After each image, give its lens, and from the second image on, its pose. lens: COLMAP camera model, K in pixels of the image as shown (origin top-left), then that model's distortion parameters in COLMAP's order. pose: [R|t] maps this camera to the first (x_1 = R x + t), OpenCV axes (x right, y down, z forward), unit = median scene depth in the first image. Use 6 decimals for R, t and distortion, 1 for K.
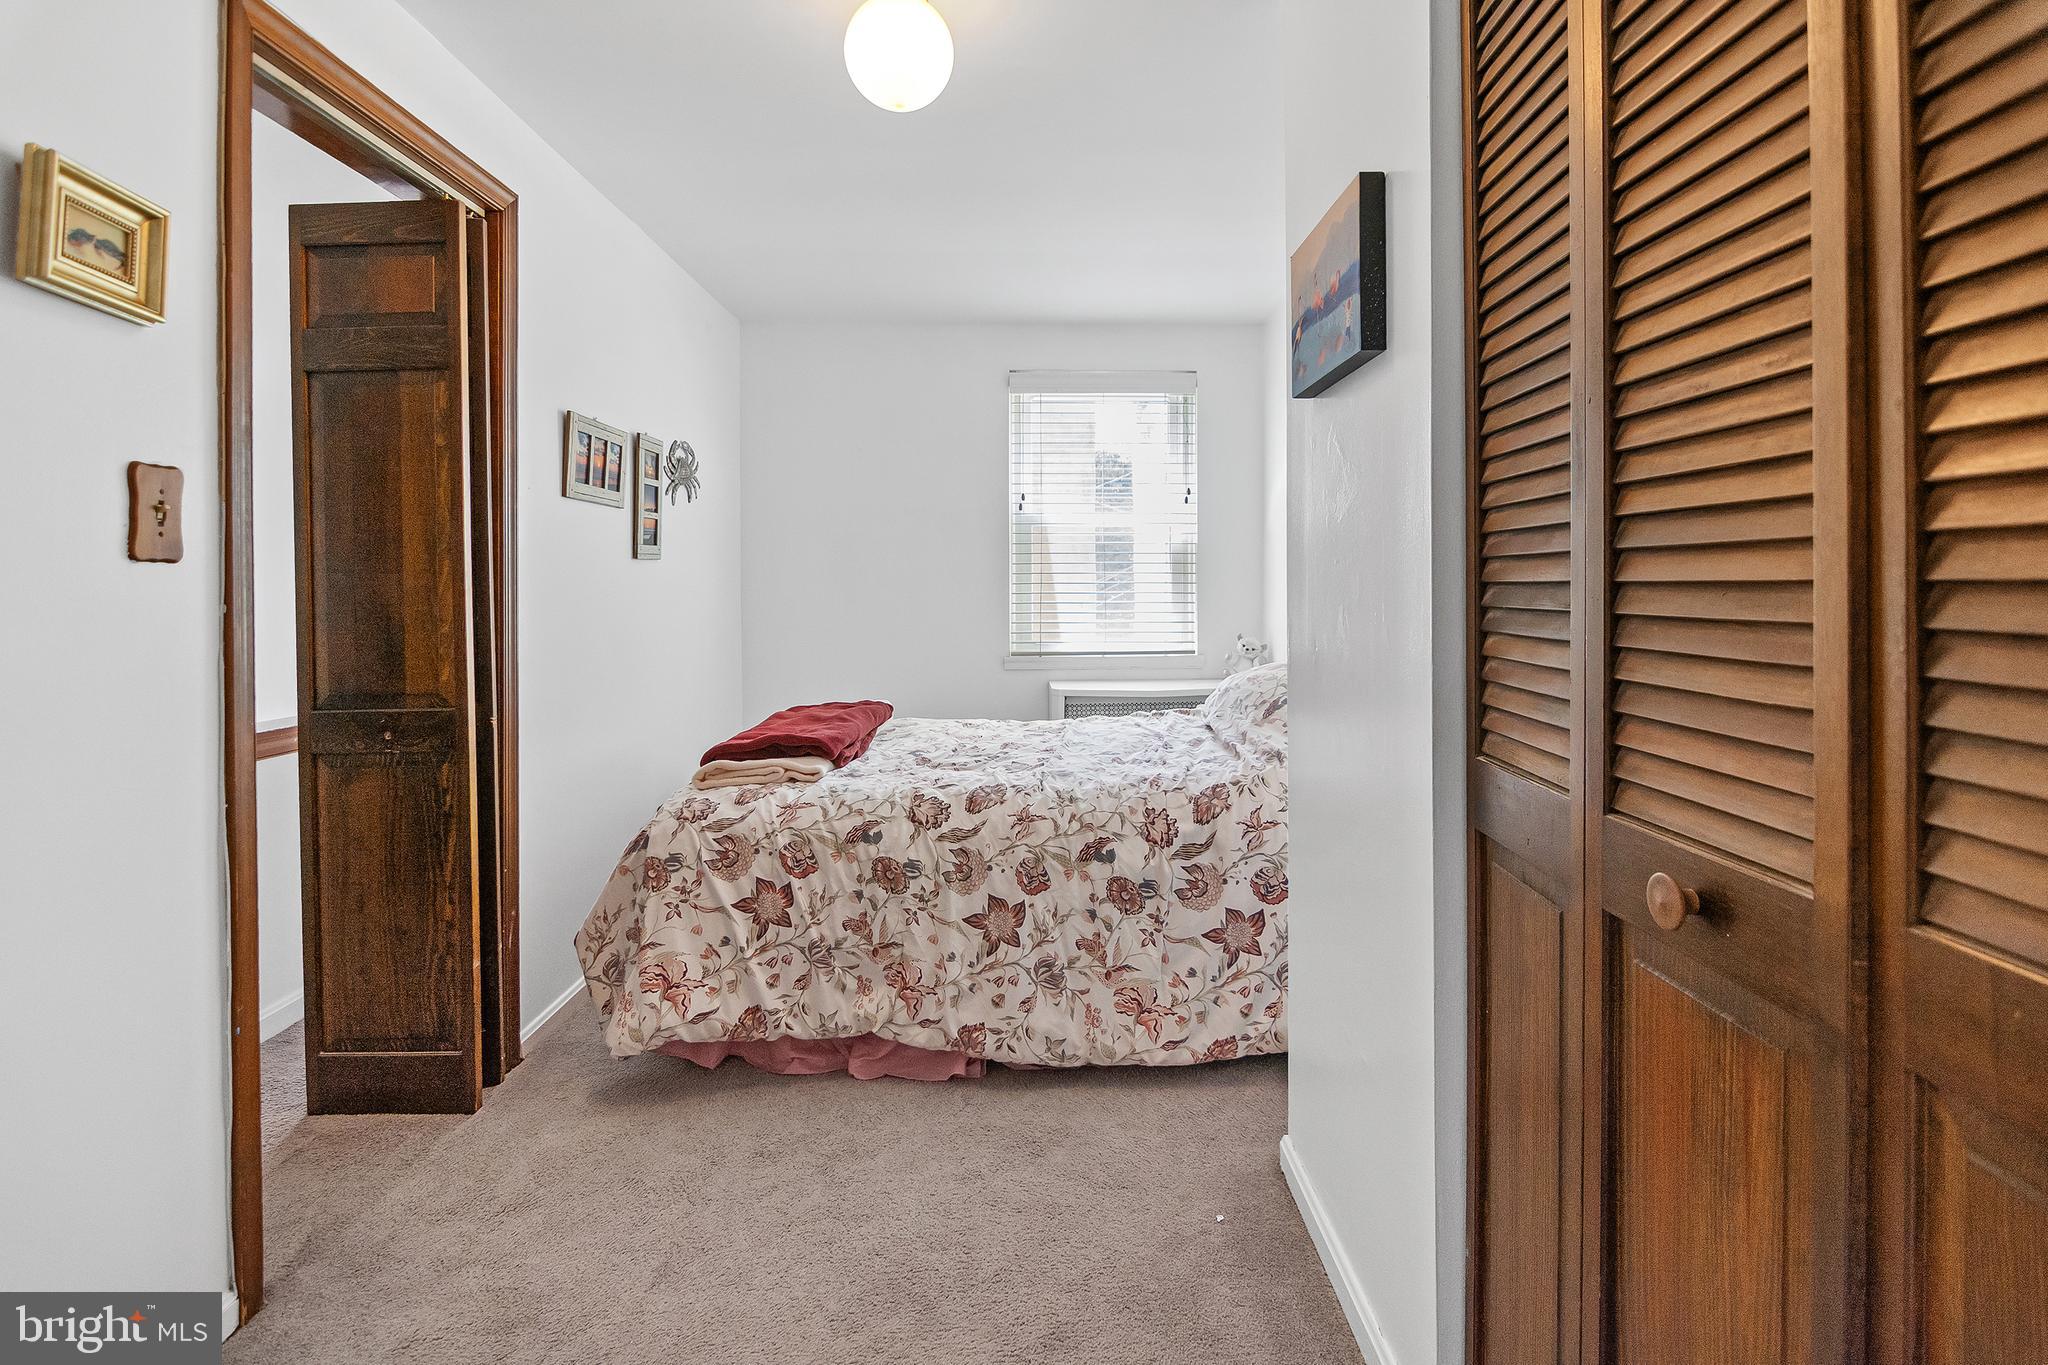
lens RADIAL K [[1011.2, 0, 1025.7], [0, 1011.2, 598.7], [0, 0, 1]] dist [0.001416, -0.008325]
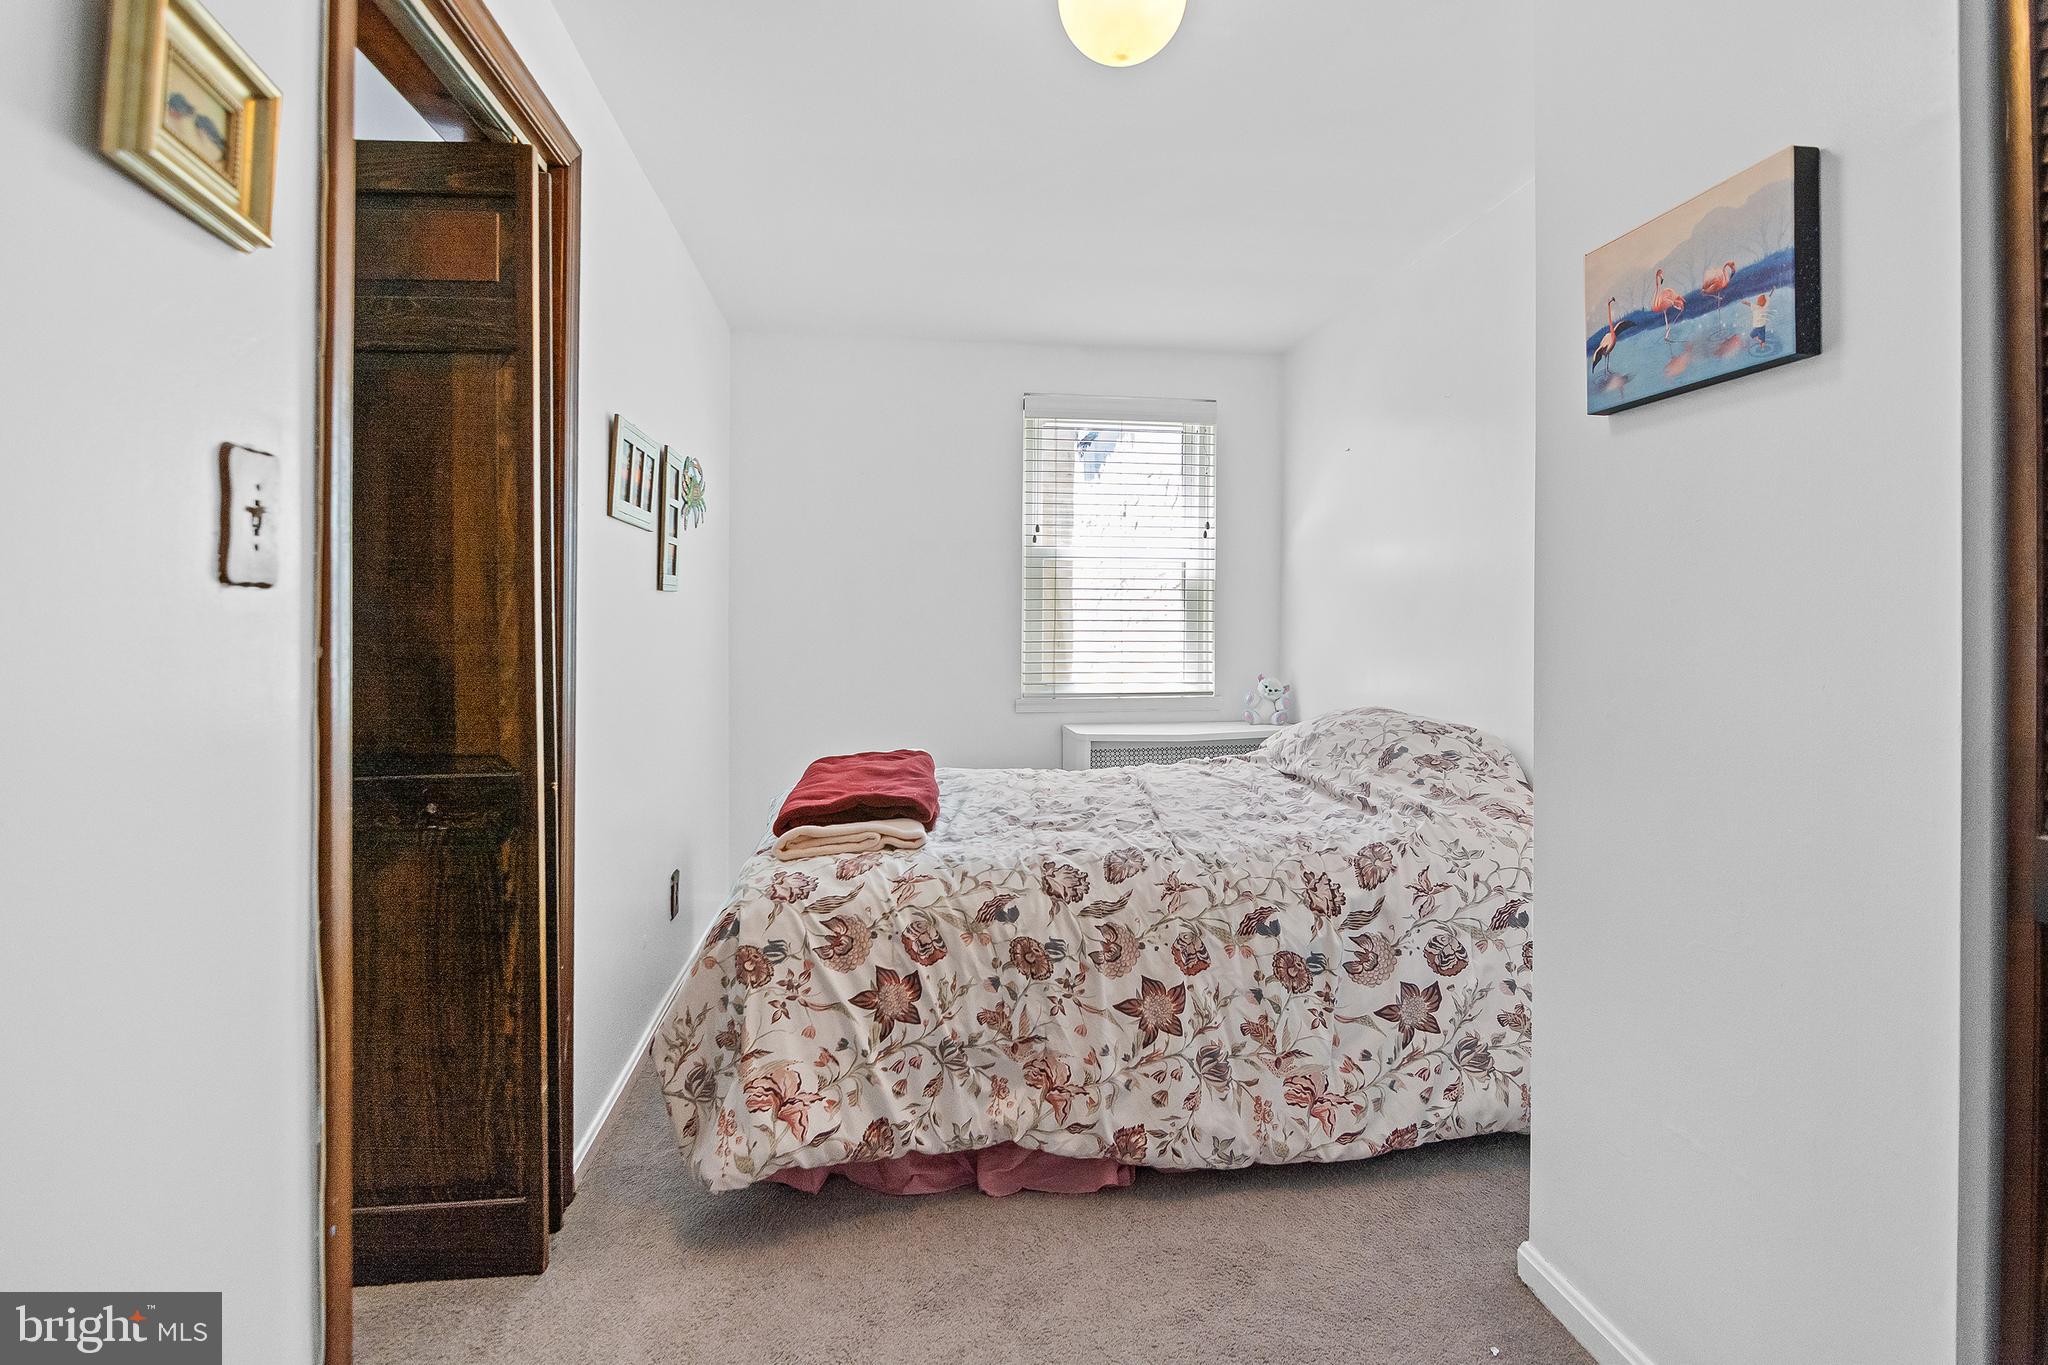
lens RADIAL K [[1010.5, 0, 1028.3], [0, 1010.5, 629.5], [0, 0, 1]] dist [-0.001854, -0.007808]
pose [[0.992750, 0.004991, 0.120095, -0.242508], [-0.004336, 0.999974, -0.005713, -0.003024], [-0.120120, 0.005151, 0.992746, 0.140760]]
